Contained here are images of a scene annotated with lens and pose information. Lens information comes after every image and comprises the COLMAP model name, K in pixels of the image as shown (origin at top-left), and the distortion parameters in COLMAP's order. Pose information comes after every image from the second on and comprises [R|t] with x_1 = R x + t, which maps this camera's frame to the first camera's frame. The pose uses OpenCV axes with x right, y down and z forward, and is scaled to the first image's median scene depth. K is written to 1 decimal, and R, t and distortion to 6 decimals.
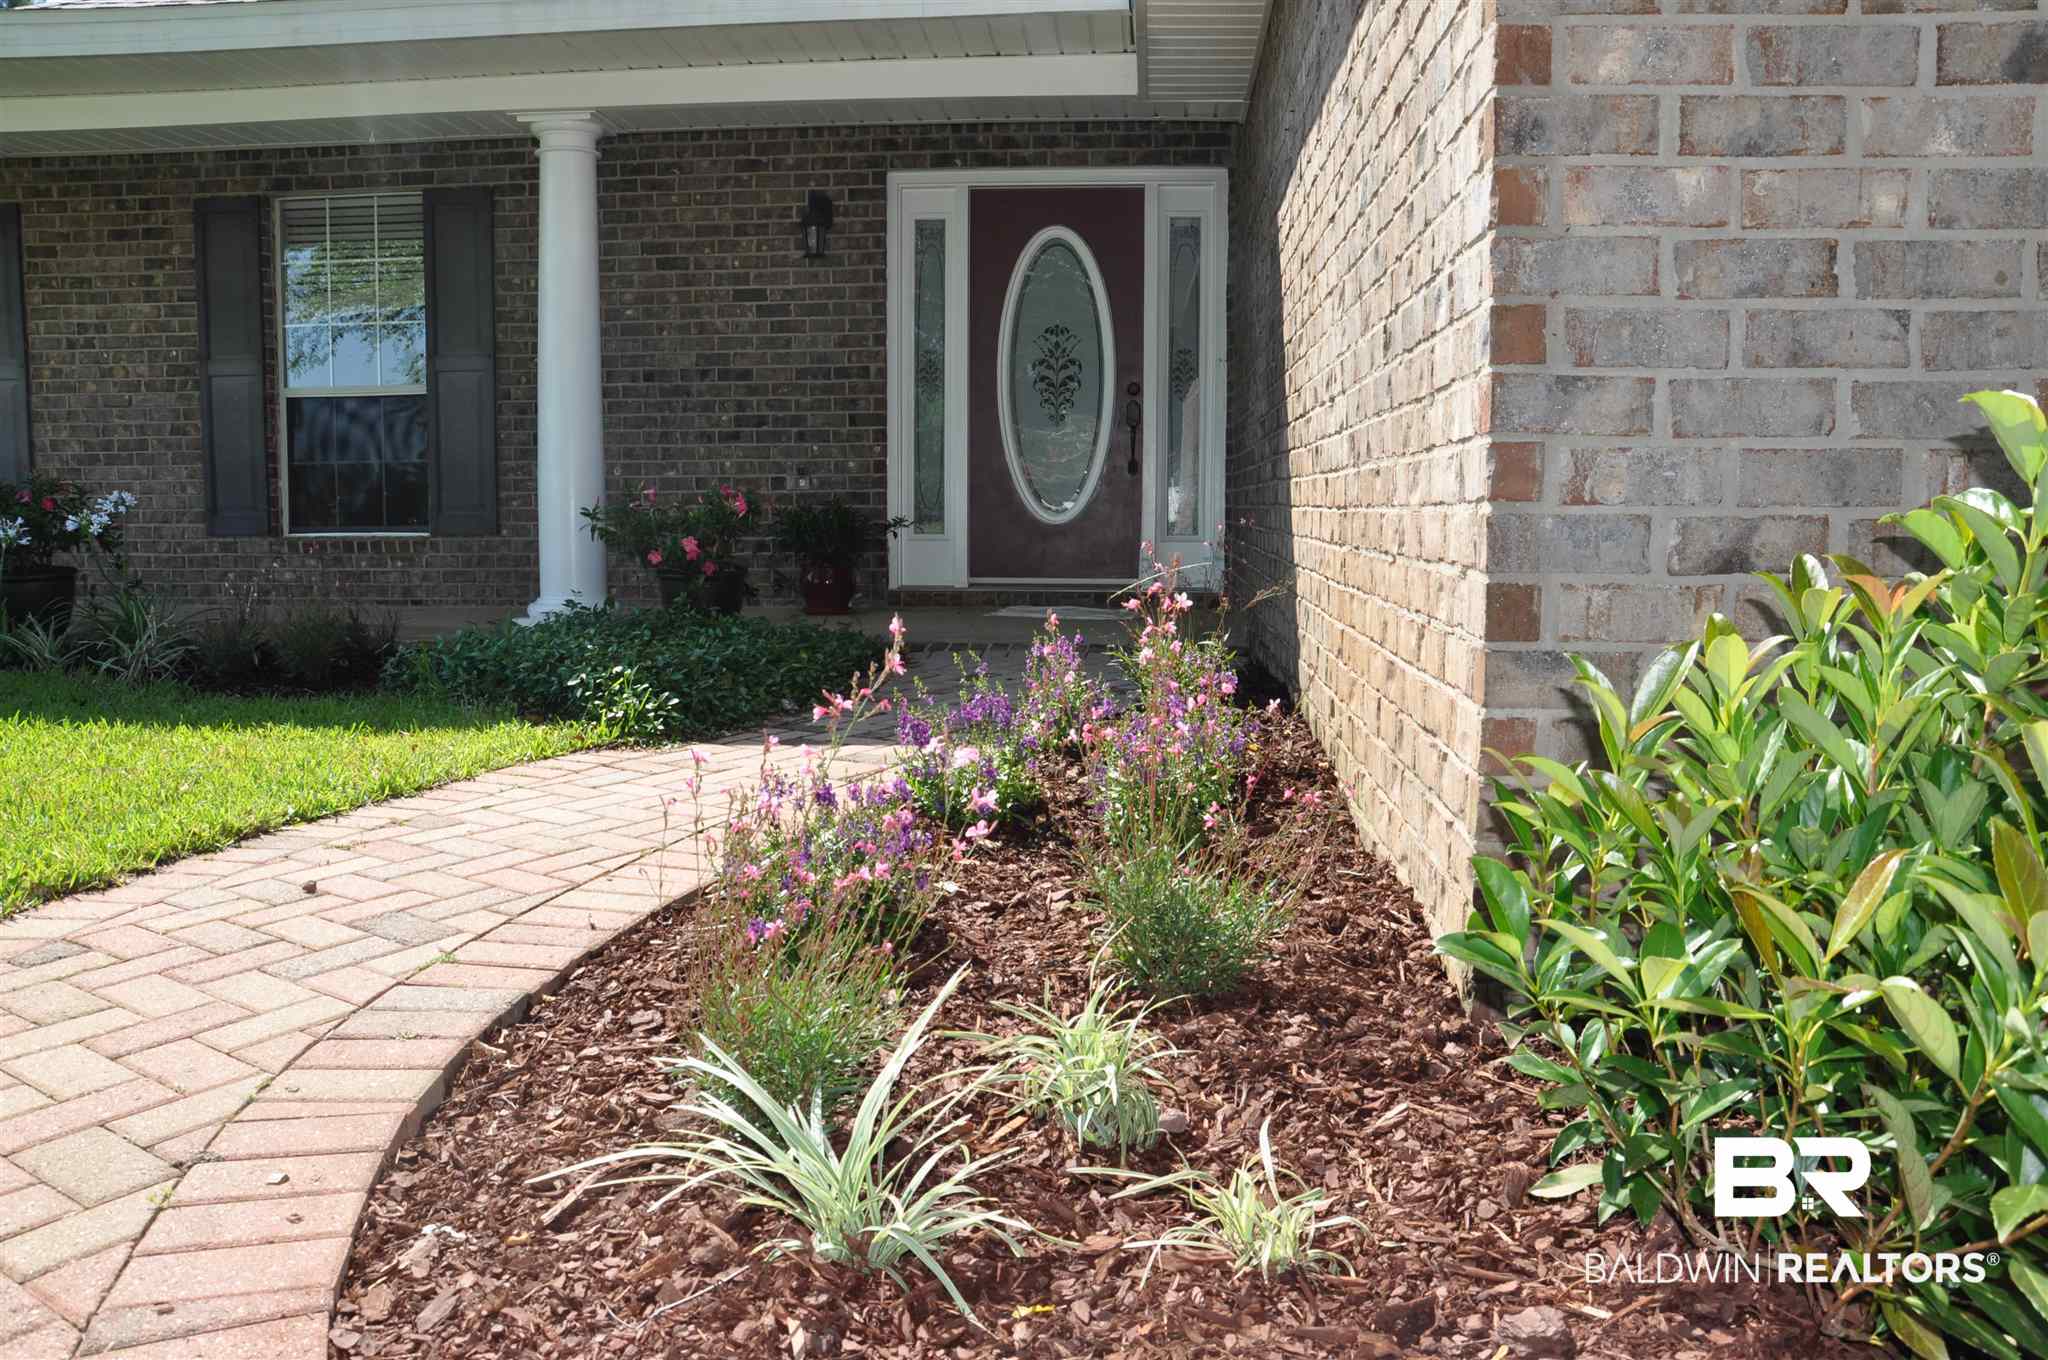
lens RADIAL K [[1610.0, 0, 1017.9], [0, 1610.0, 671.9], [0, 0, 1]] dist [-0.141636, 0.099098]
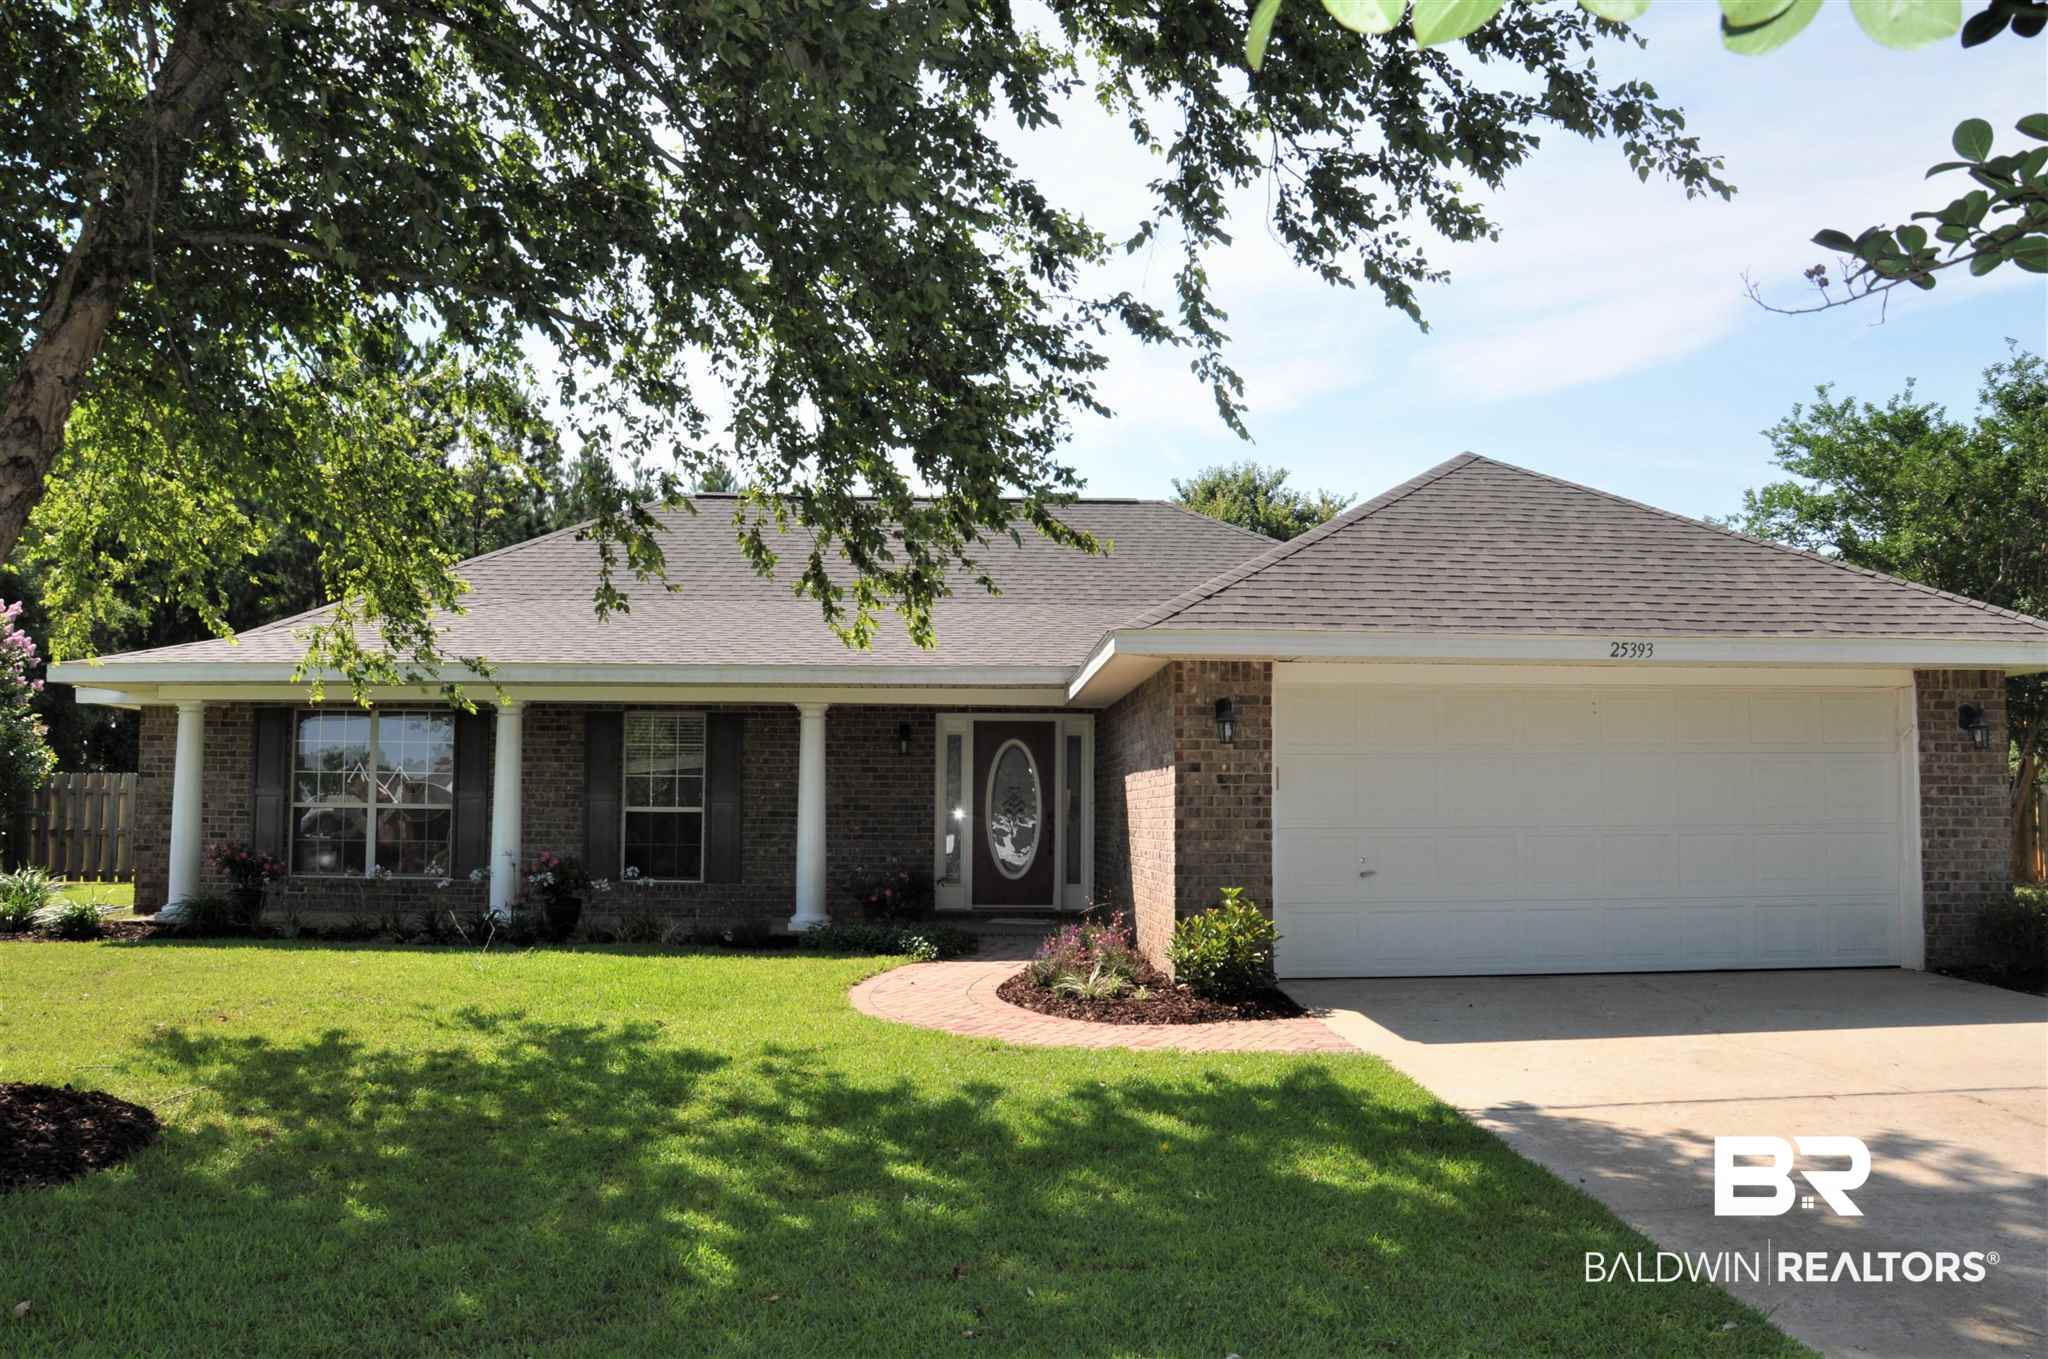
lens RADIAL K [[1610.0, 0, 1017.9], [0, 1610.0, 671.4], [0, 0, 1]] dist [-0.141636, 0.099098]
pose [[0.992638, 0.014712, 0.120221, -0.232478], [0.009047, 0.980815, -0.194729, 0.051592], [-0.120779, 0.194383, 0.973462, -1.123939]]
